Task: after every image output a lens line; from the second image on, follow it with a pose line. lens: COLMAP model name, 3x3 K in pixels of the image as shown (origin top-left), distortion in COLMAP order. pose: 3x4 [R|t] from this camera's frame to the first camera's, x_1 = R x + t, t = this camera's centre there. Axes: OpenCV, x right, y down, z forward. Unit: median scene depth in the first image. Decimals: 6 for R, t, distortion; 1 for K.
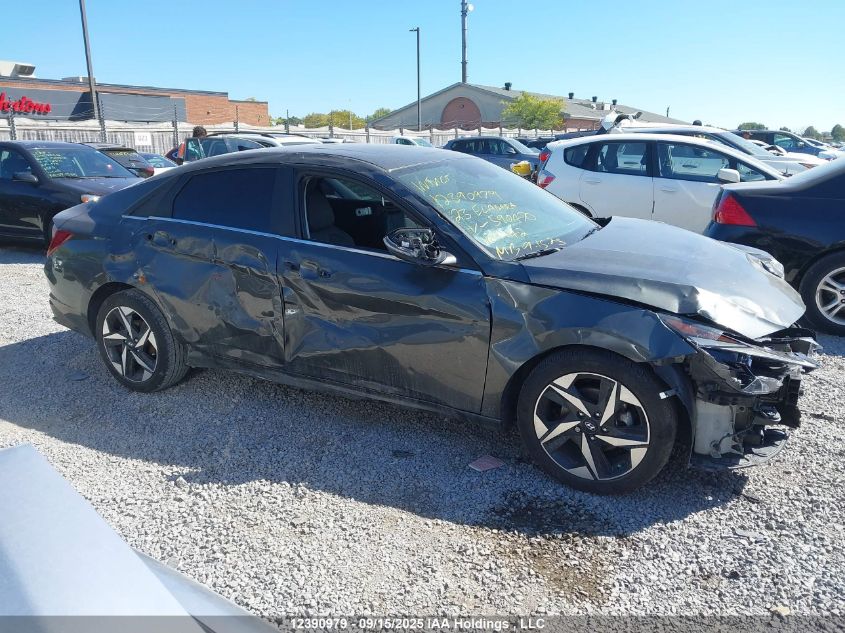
lens RADIAL K [[667.9, 0, 425.2], [0, 667.9, 316.0], [0, 0, 1]] dist [0.007060, -0.006429]
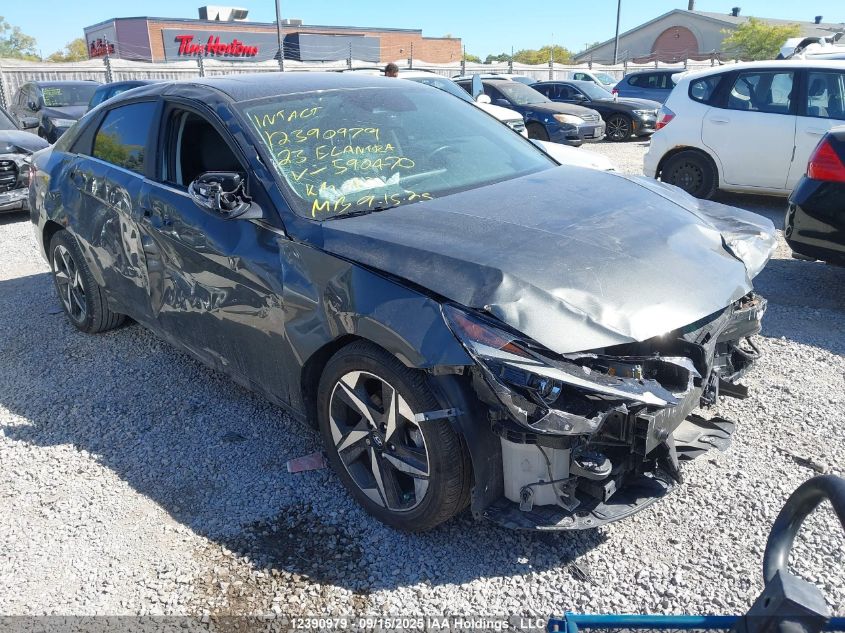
lens RADIAL K [[667.9, 0, 425.2], [0, 667.9, 316.0], [0, 0, 1]] dist [0.007060, -0.006429]
pose [[0.954016, 0.088348, -0.286442, 0.487805], [-0.063781, 0.993526, 0.094009, -0.051796], [0.292893, -0.071416, 0.953474, 0.280073]]
